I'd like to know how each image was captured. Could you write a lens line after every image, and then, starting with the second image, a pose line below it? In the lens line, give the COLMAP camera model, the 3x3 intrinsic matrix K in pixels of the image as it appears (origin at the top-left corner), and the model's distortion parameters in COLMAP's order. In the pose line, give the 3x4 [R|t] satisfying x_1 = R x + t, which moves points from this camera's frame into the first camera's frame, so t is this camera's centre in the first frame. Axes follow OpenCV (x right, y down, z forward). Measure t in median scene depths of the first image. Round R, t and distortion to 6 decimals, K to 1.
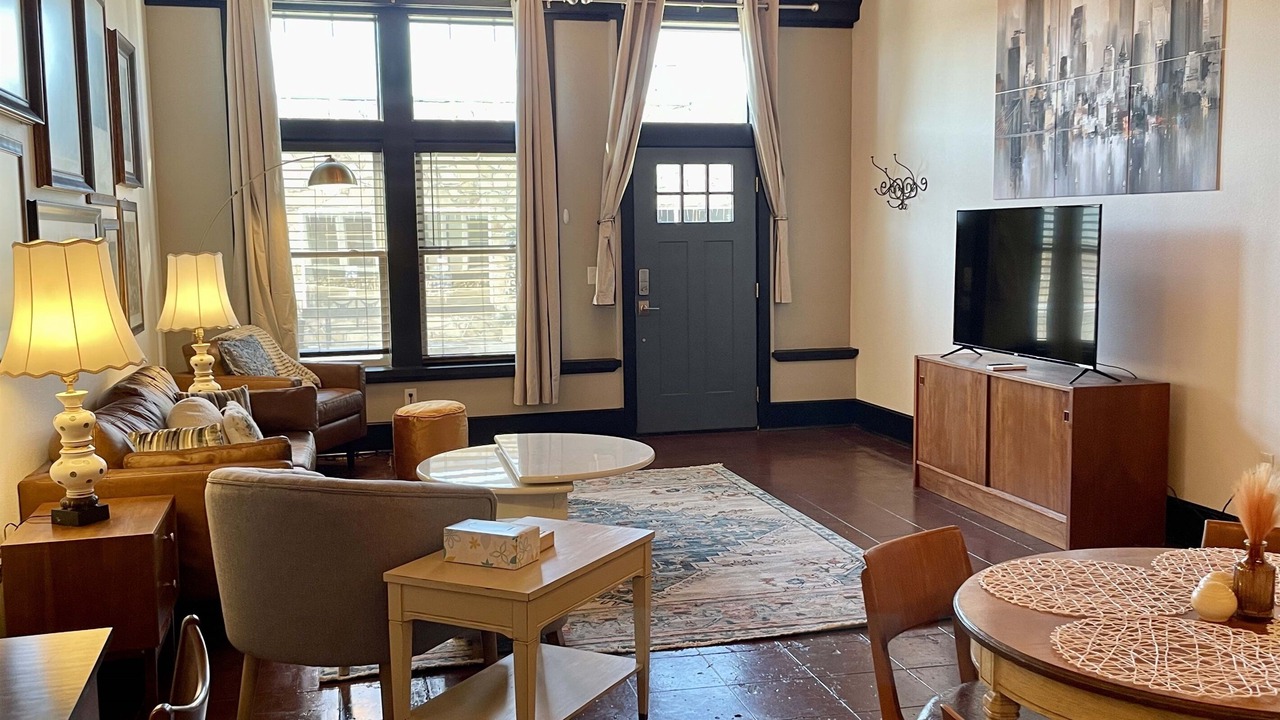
lens RADIAL K [[1246.6, 0, 641.4], [0, 1246.6, 361.5], [0, 0, 1]] dist [0.037549, 0.000000]
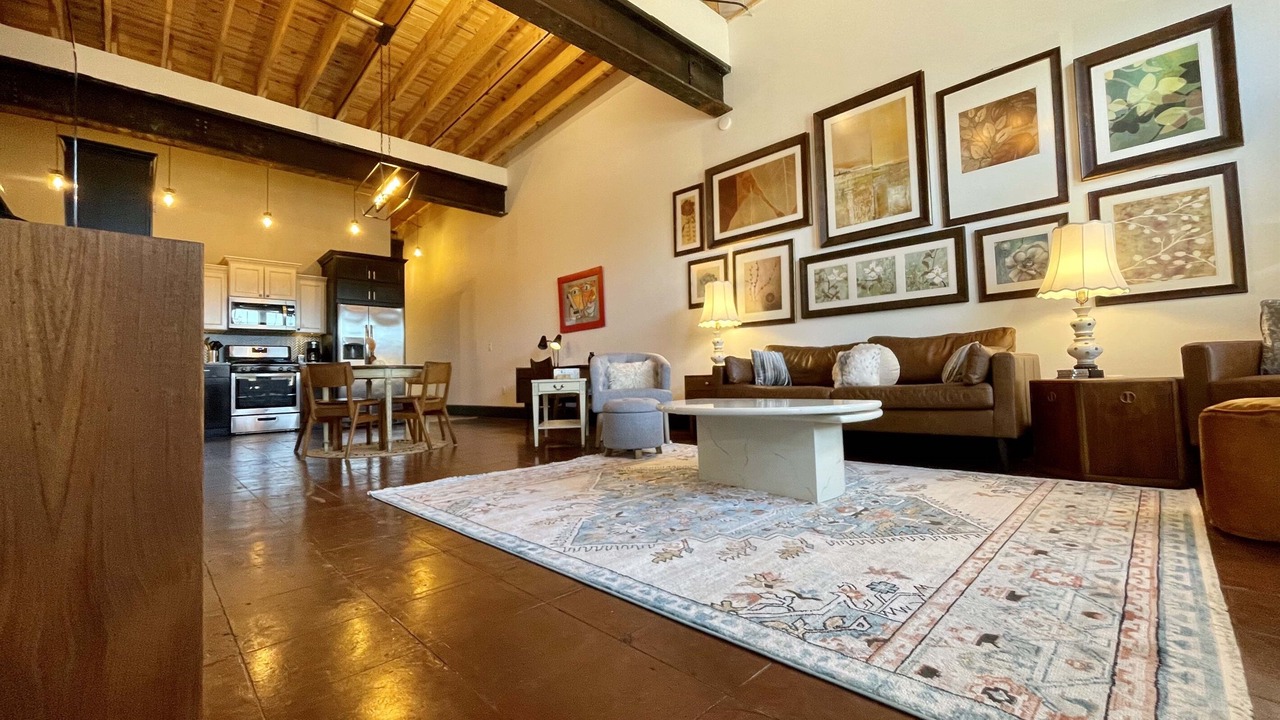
lens RADIAL K [[515.7, 0, 634.1], [0, 515.7, 358.8], [0, 0, 1]] dist [-0.001974, 0.001907]
pose [[-0.865440, 0.017123, -0.500720, 0.176931], [-0.012940, 0.998318, 0.056506, 0.007835], [0.500846, 0.055382, -0.863763, 0.977099]]
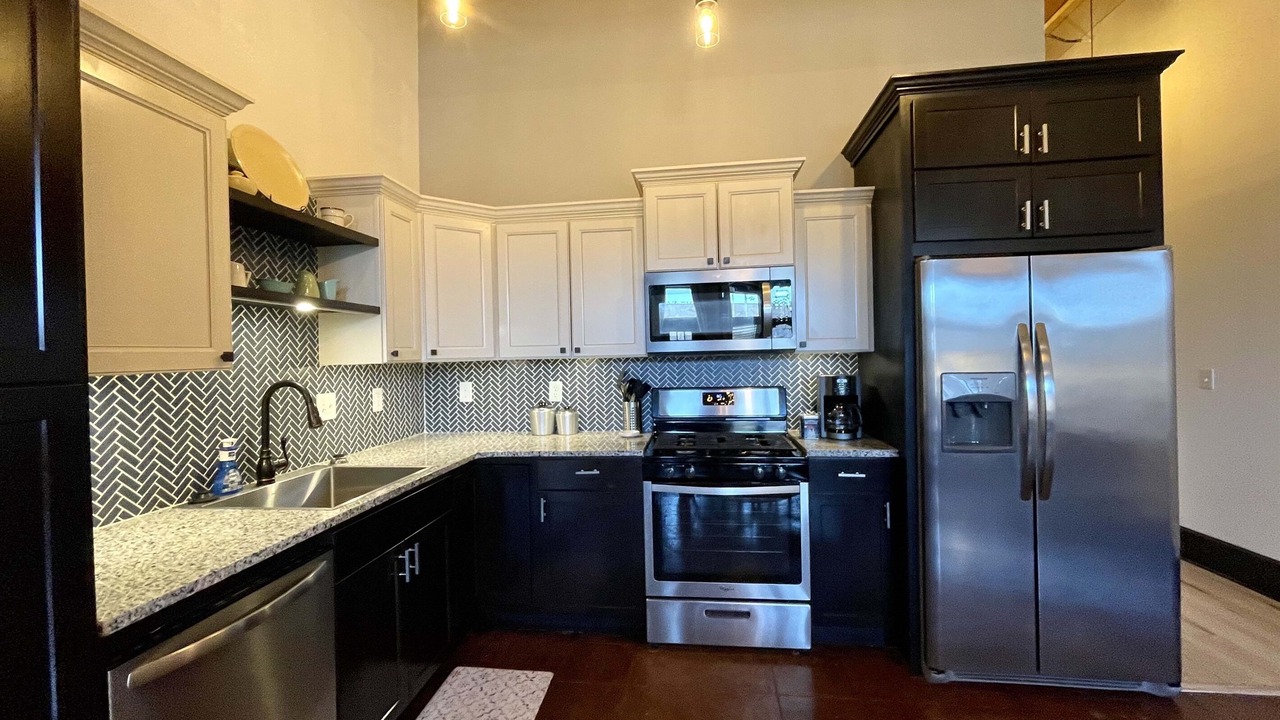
lens RADIAL K [[515.8, 0, 635.2], [0, 515.8, 356.5], [0, 0, 1]] dist [-0.007670, -0.000416]
pose [[-0.931403, 0.032660, 0.362521, 0.213940], [0.072769, 0.992568, 0.097541, -0.017255], [-0.356641, 0.117230, -0.926857, 0.225110]]
